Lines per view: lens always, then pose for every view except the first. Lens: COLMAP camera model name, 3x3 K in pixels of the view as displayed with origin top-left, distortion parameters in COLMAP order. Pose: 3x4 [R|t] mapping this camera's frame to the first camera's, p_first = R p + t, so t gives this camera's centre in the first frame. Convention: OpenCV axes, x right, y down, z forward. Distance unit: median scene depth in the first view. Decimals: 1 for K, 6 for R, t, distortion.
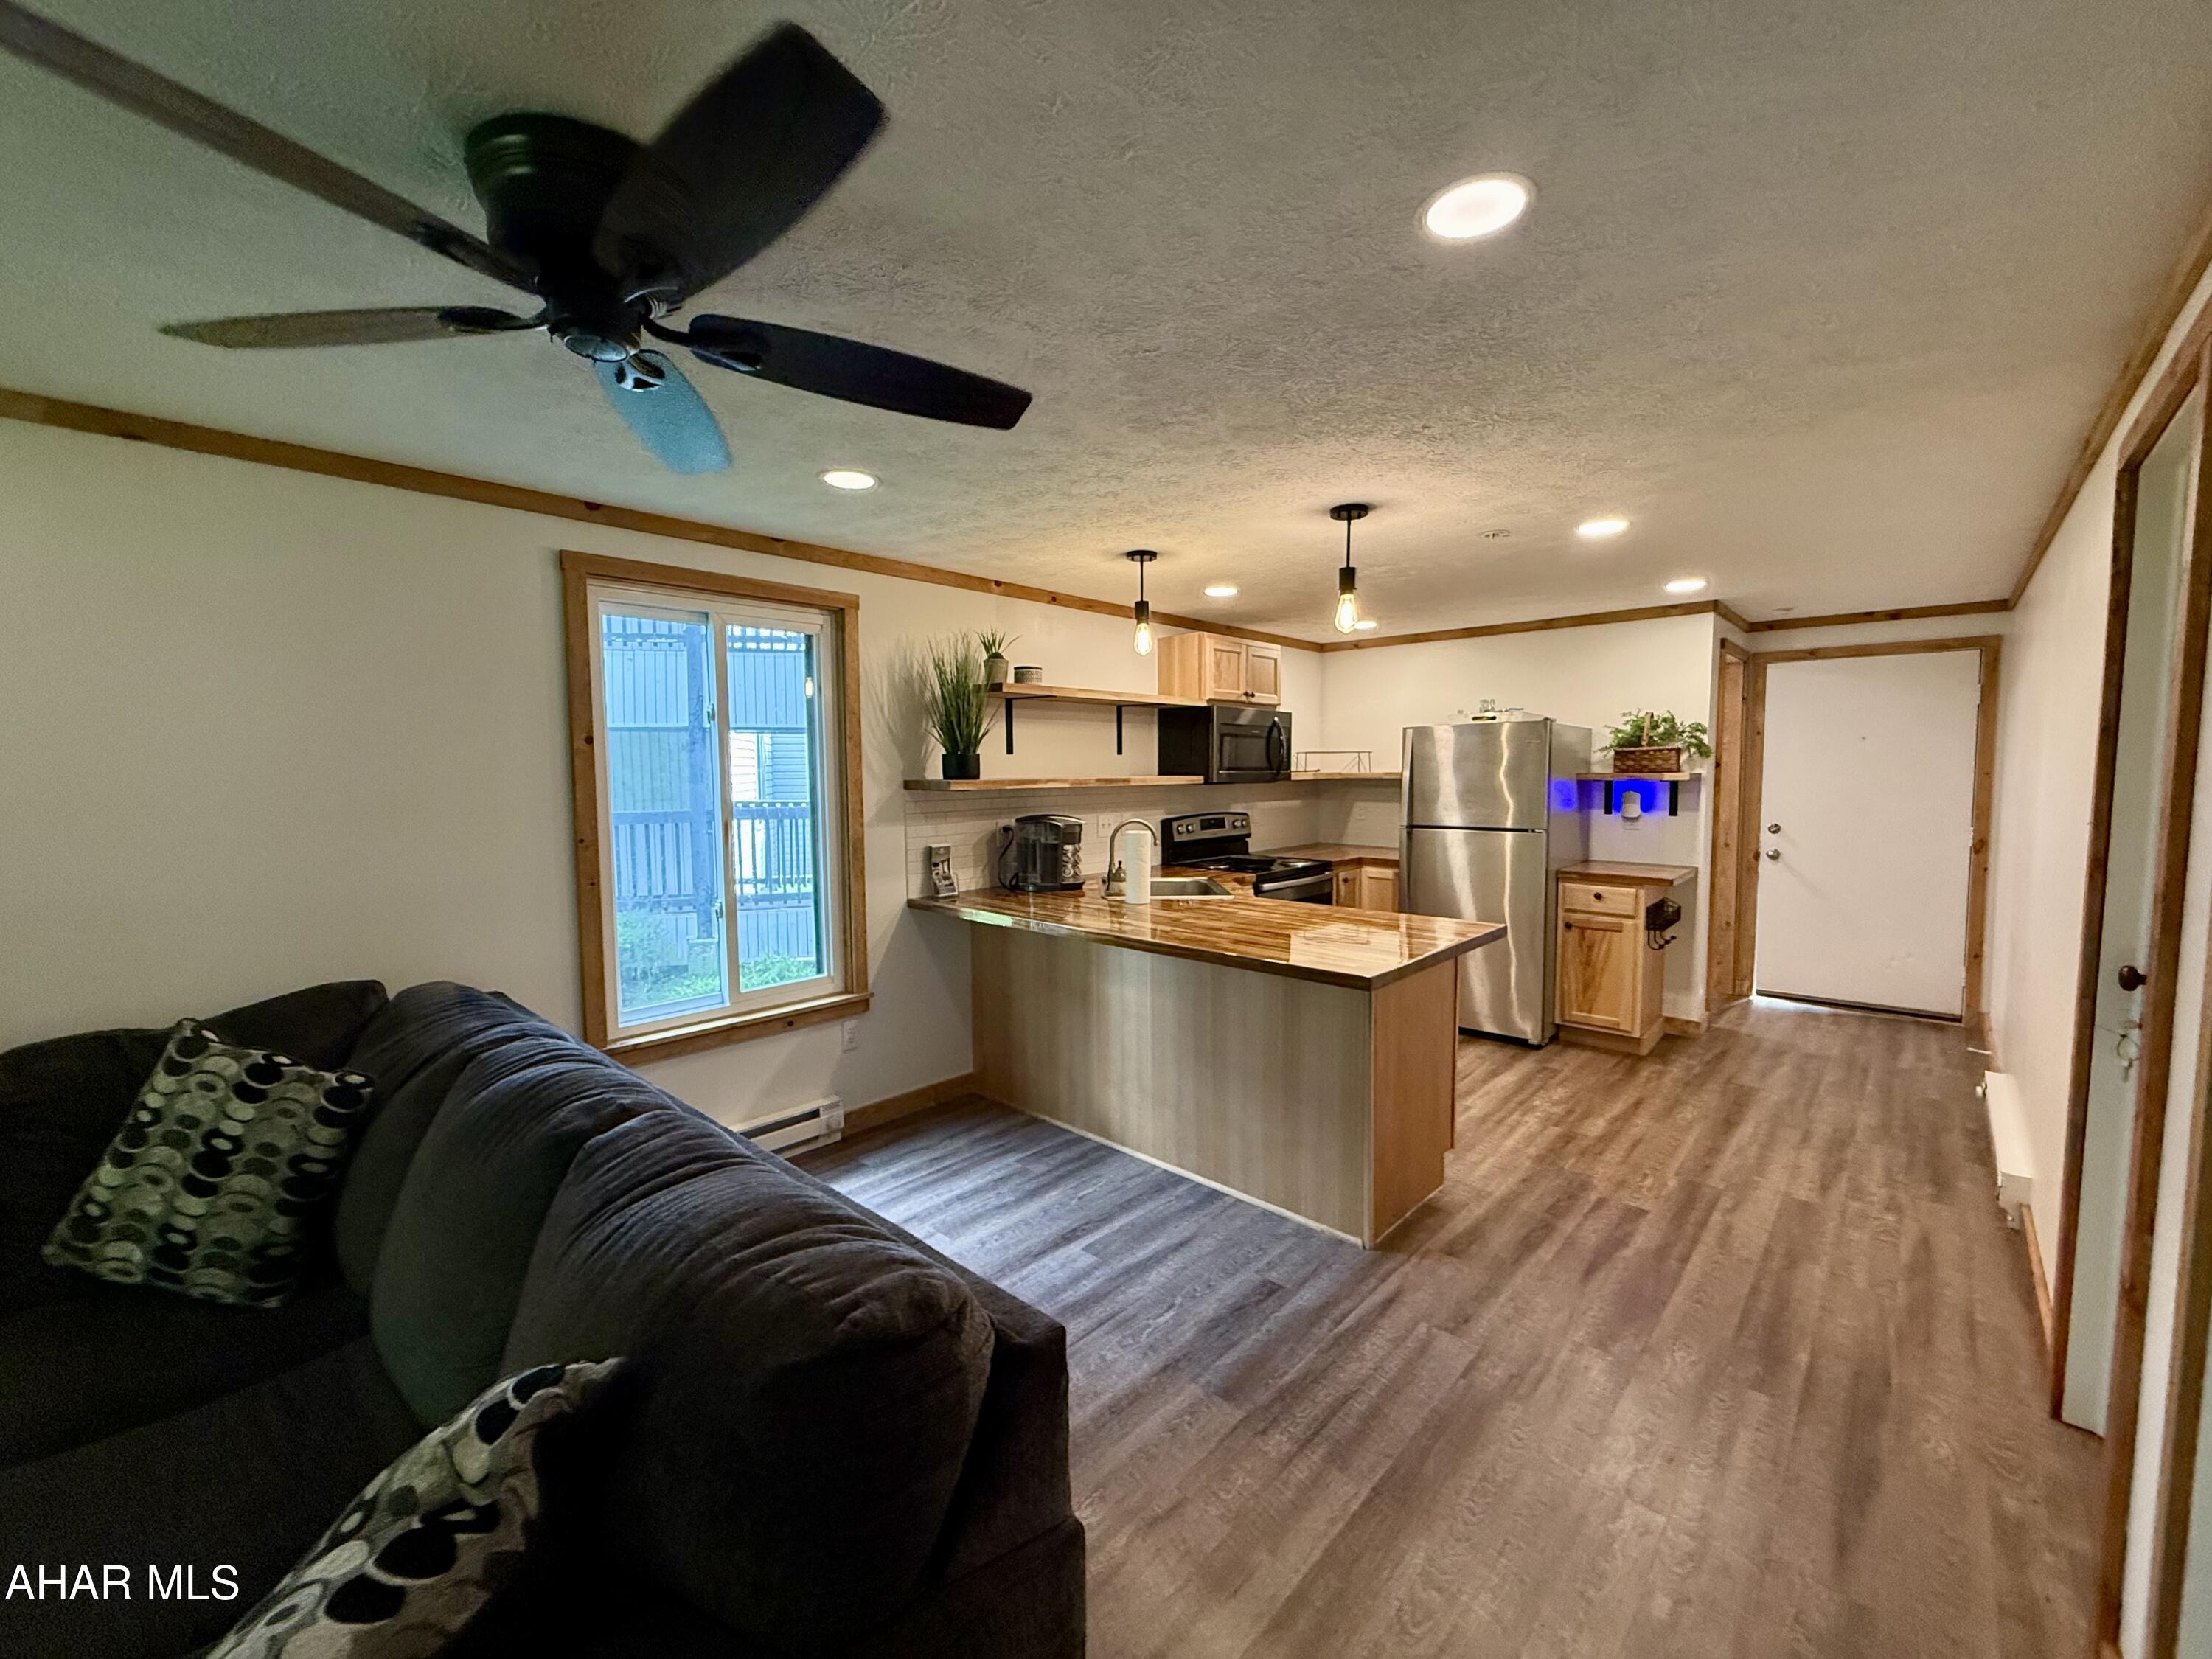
lens RADIAL K [[879.6, 0, 1098.5], [0, 879.6, 828.1], [0, 0, 1]] dist [-0.000107, -0.000107]
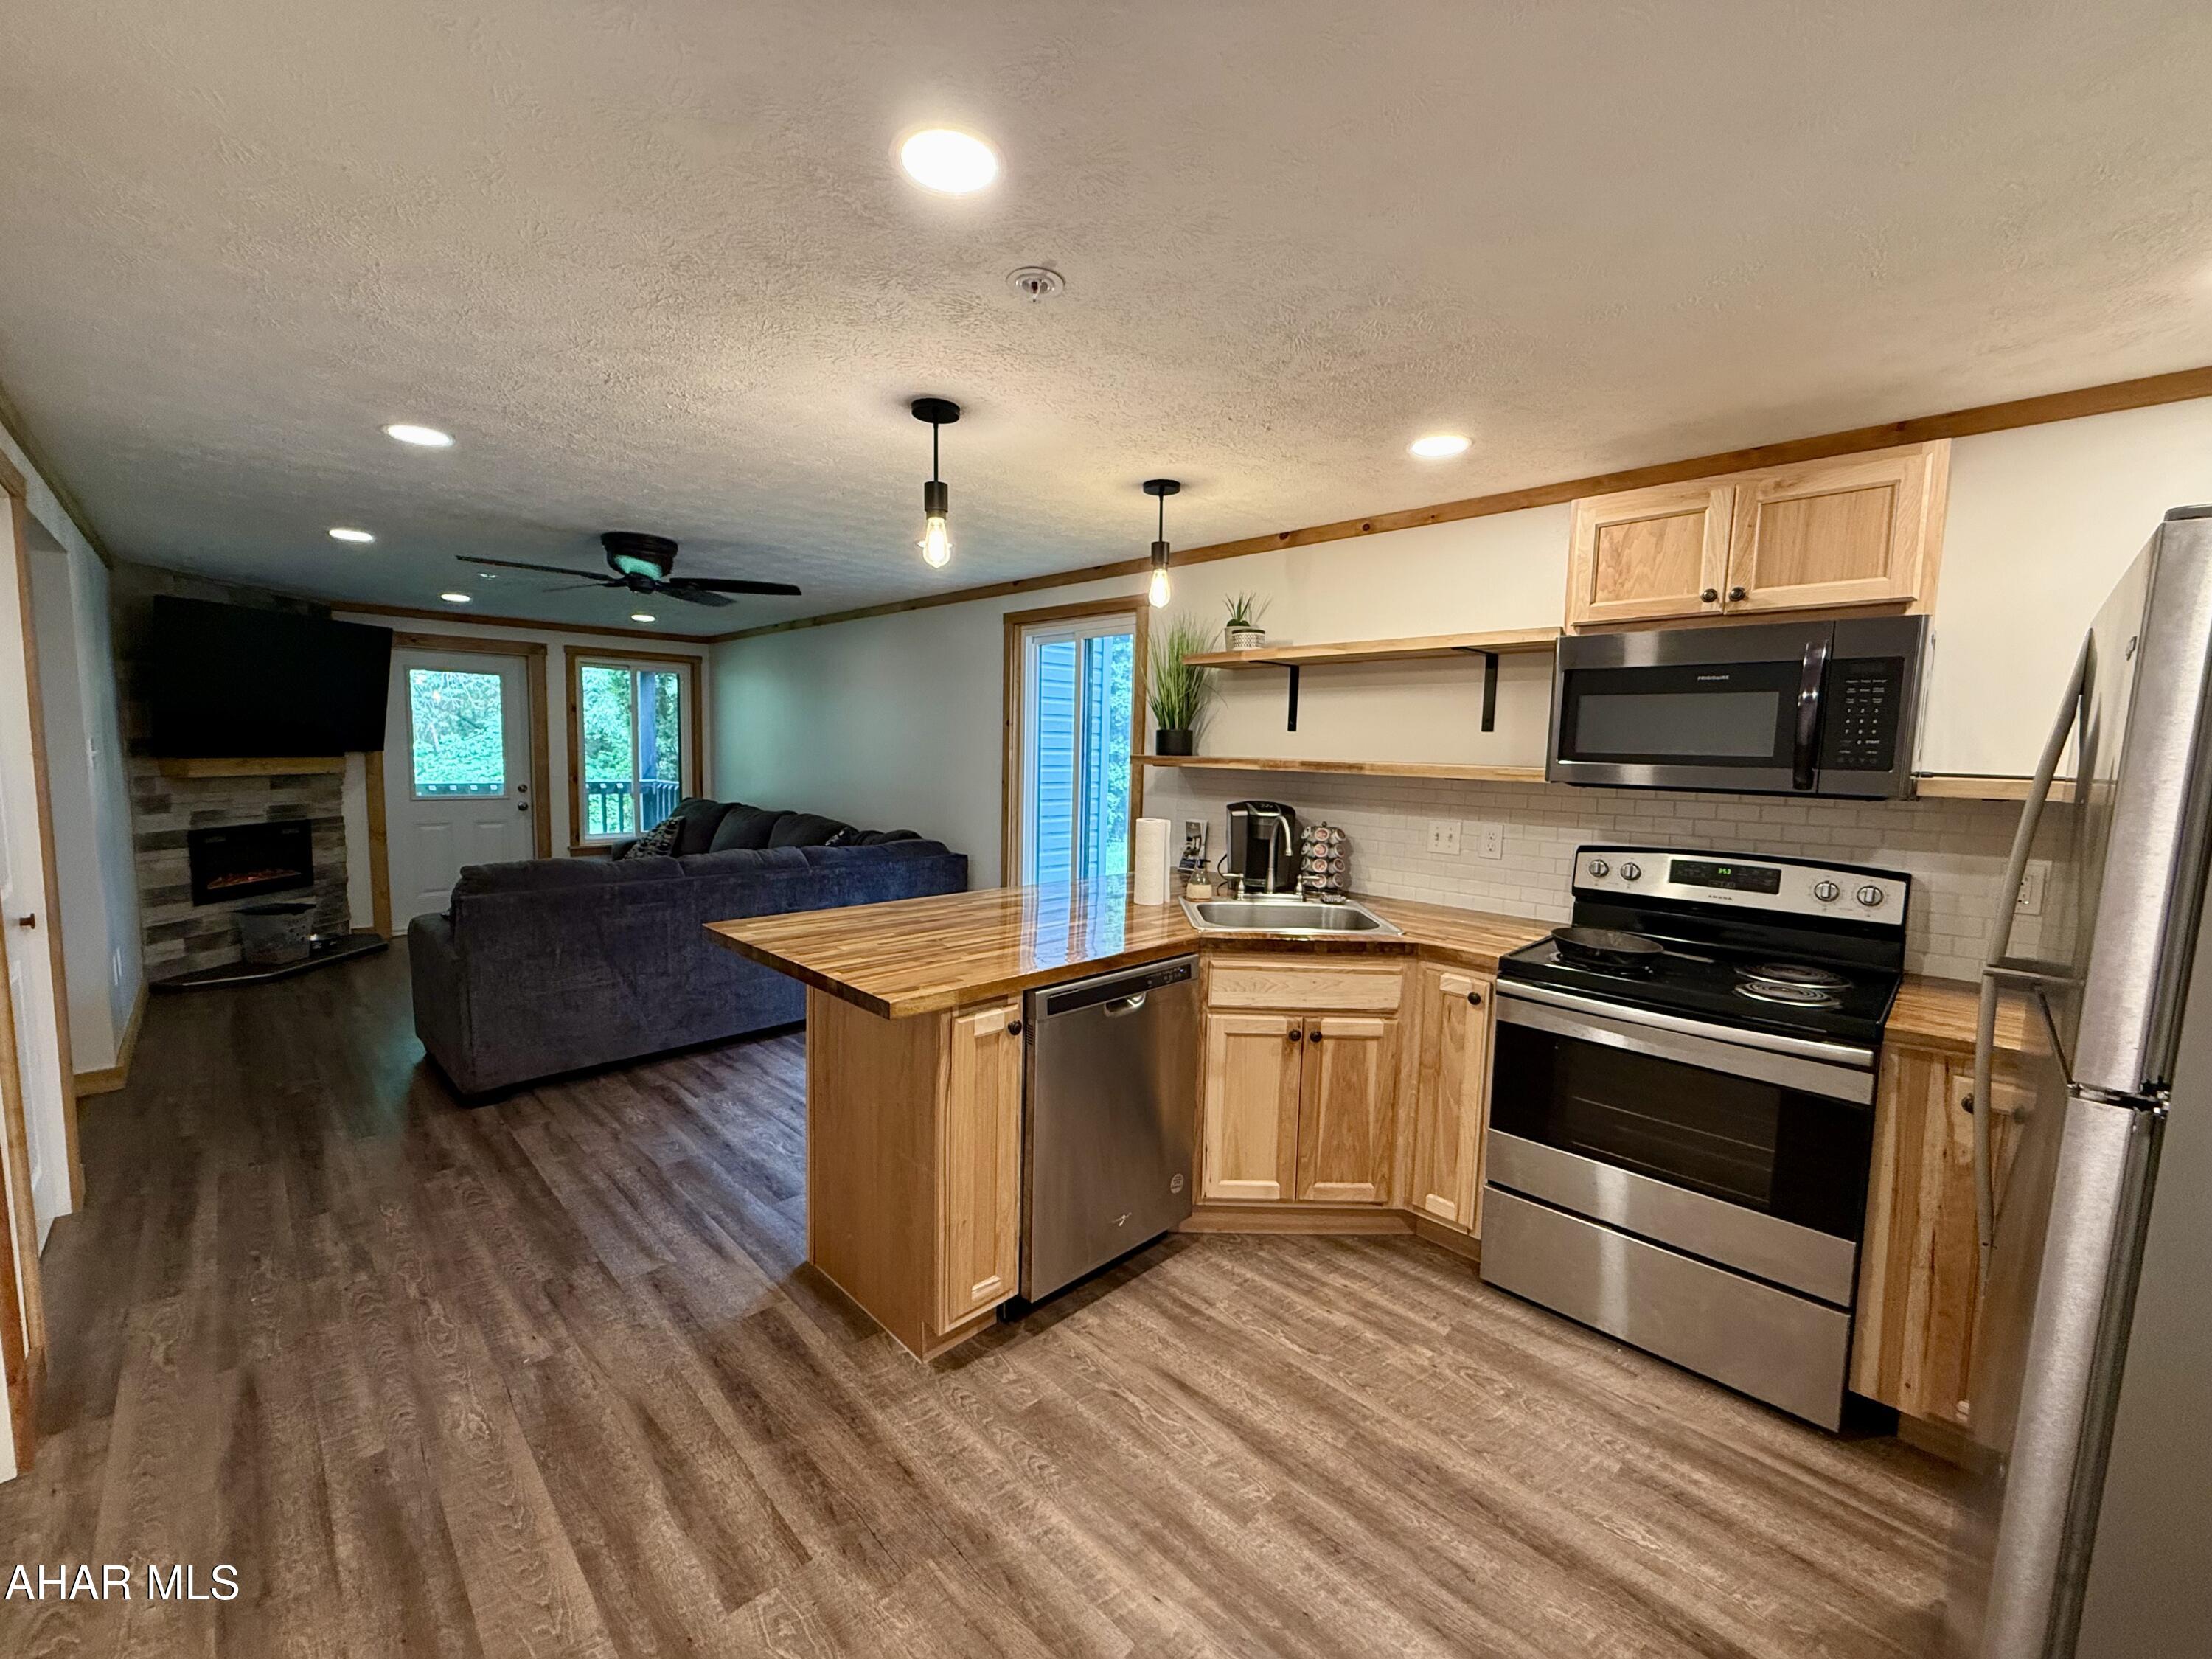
lens RADIAL K [[879.6, 0, 1098.5], [0, 879.6, 828.1], [0, 0, 1]] dist [-0.000107, -0.000107]
pose [[-0.030502, 0.097954, -0.994723, 1.228265], [-0.092452, 0.990644, 0.100387, -0.094609], [0.995250, 0.095026, -0.021160, 1.341548]]
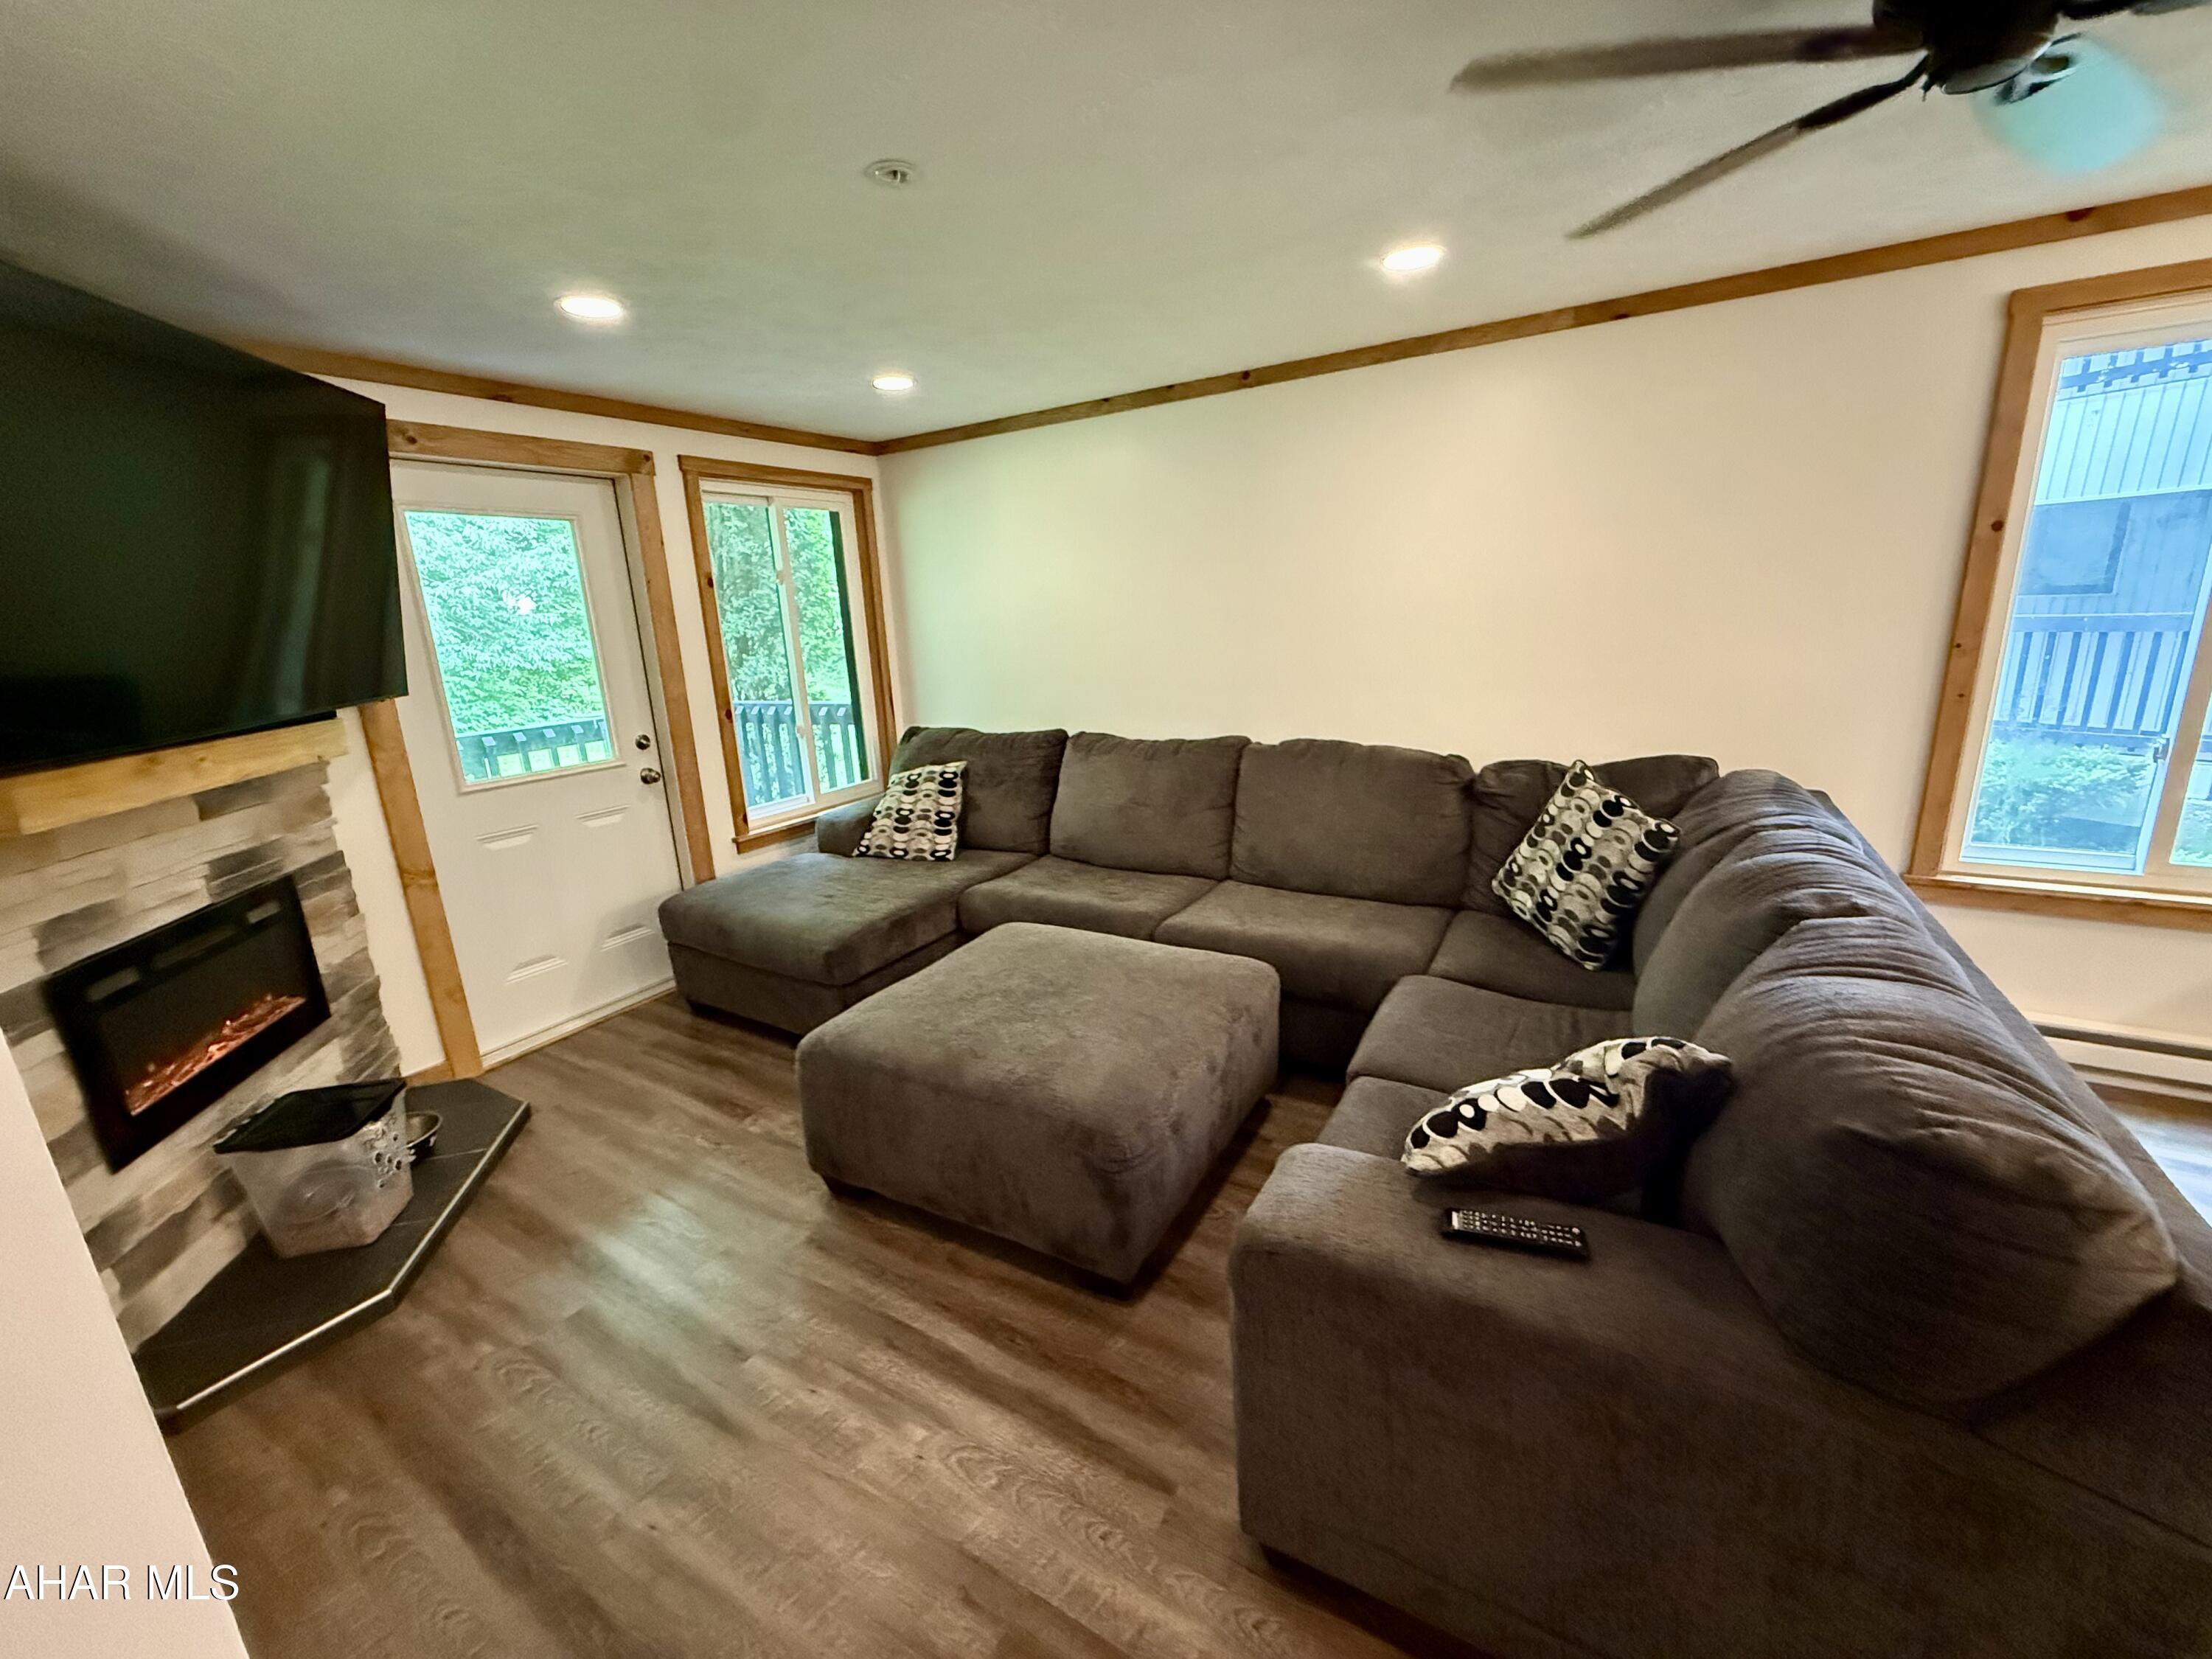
lens RADIAL K [[879.6, 0, 1098.5], [0, 879.6, 828.1], [0, 0, 1]] dist [-0.000107, -0.000107]
pose [[0.204823, 0.233891, -0.950443, 0.135181], [-0.020536, 0.971843, 0.234732, 0.003321], [0.978583, -0.028560, 0.203860, -0.042218]]
